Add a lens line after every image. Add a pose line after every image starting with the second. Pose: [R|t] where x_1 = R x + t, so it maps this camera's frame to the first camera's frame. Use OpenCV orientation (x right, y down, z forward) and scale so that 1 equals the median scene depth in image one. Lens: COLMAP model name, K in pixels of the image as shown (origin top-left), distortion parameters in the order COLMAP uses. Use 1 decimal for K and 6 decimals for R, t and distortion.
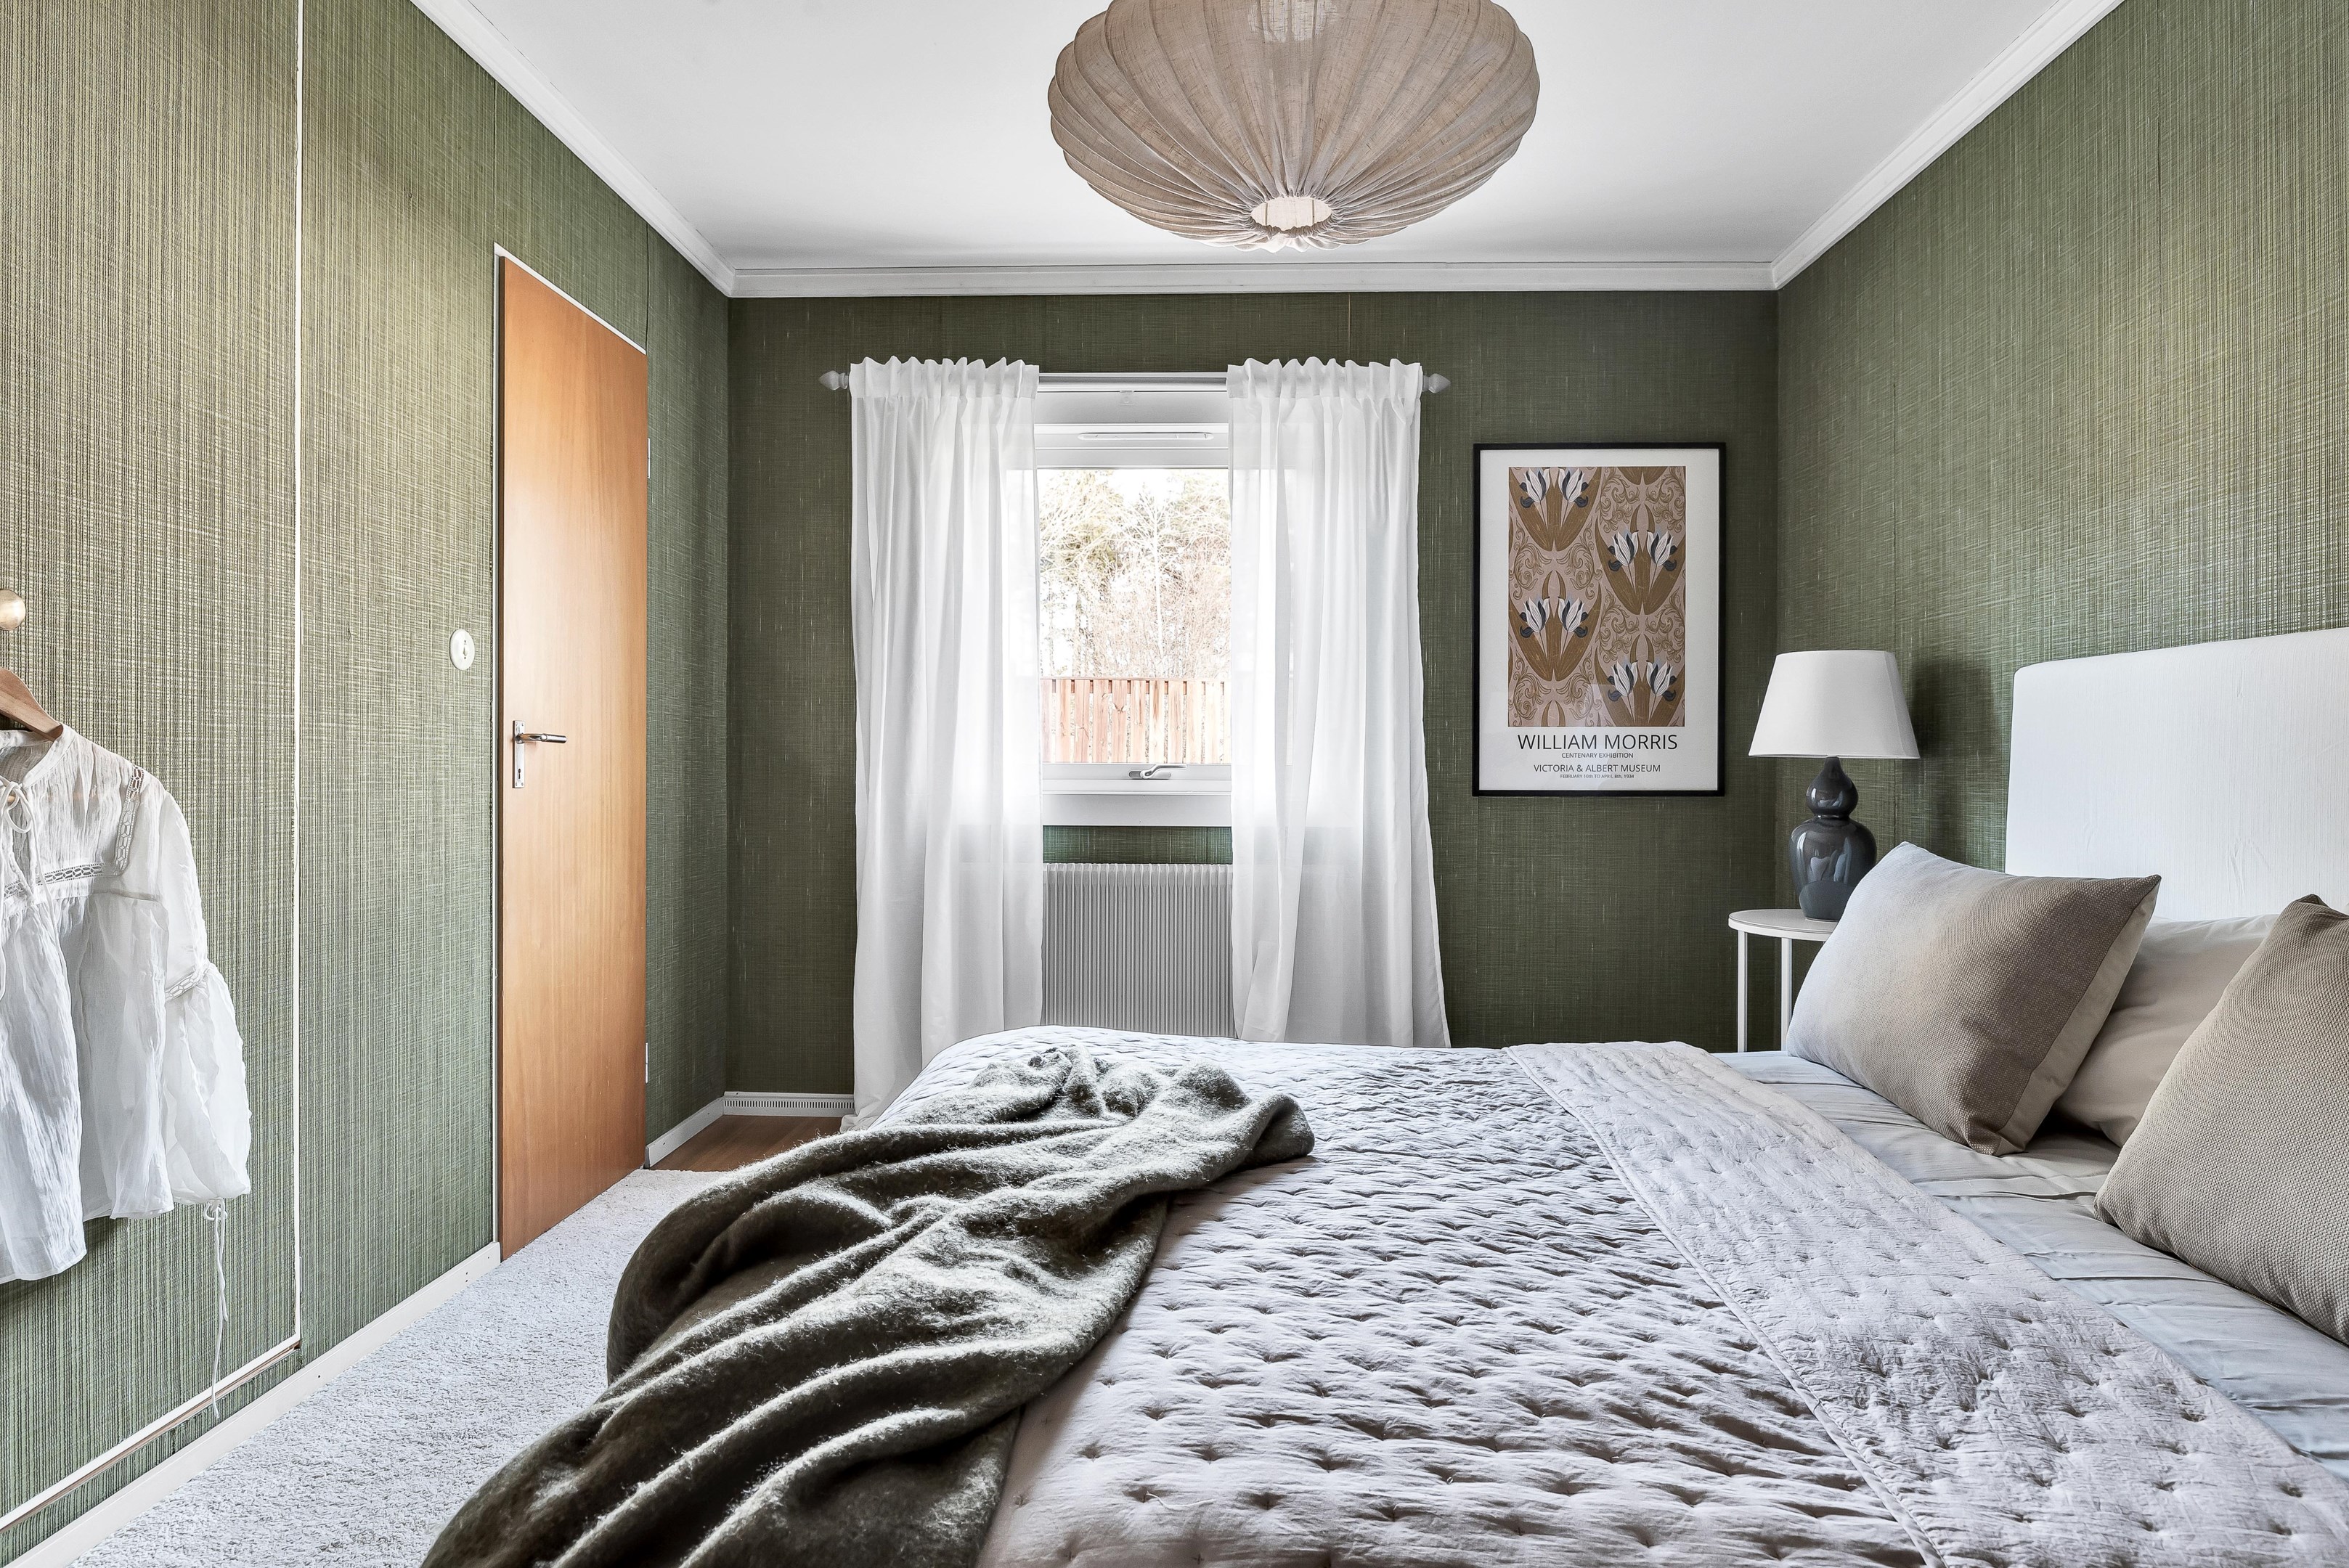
lens RADIAL K [[1452.1, 0, 1175.6], [0, 1452.1, 775.5], [0, 0, 1]] dist [-0.002781, 0.000784]
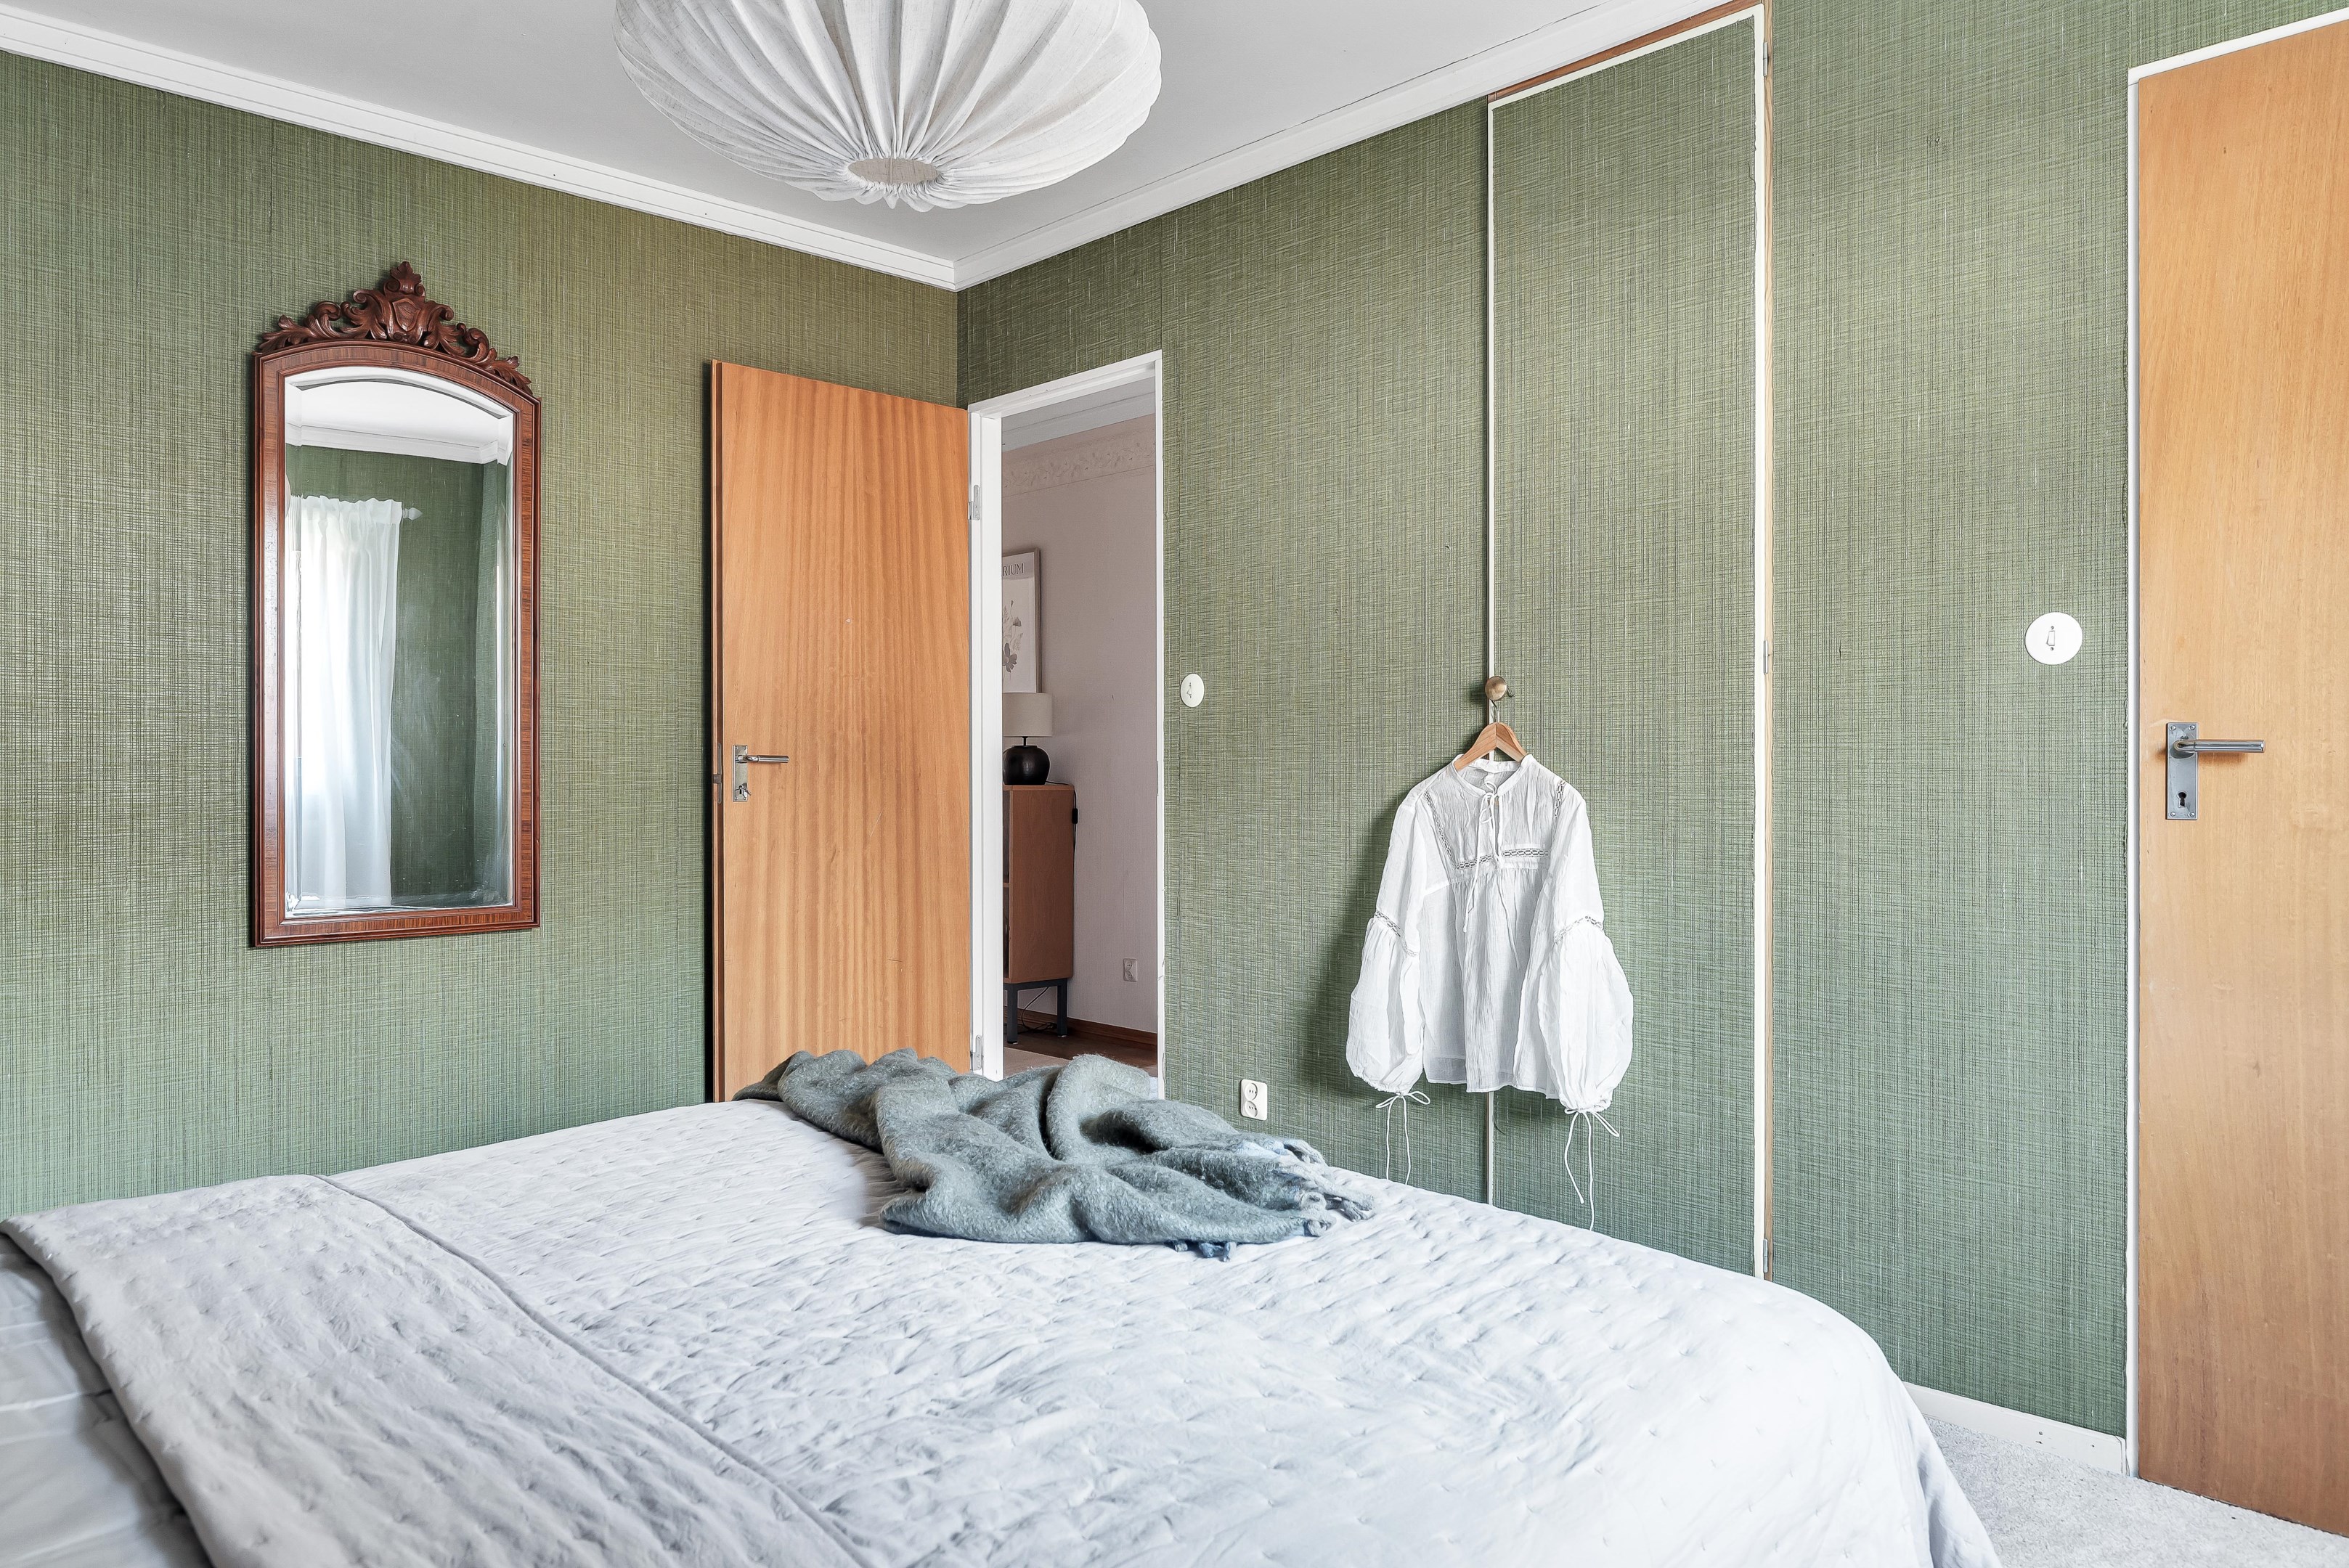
lens RADIAL K [[1606.0, 0, 1164.9], [0, 1606.0, 778.2], [0, 0, 1]] dist [-0.003519, -0.000273]
pose [[-0.724152, -0.005963, -0.689615, 0.631881], [-0.011842, 0.999923, 0.003789, -0.012497], [0.689539, 0.010910, -0.724166, 1.805304]]
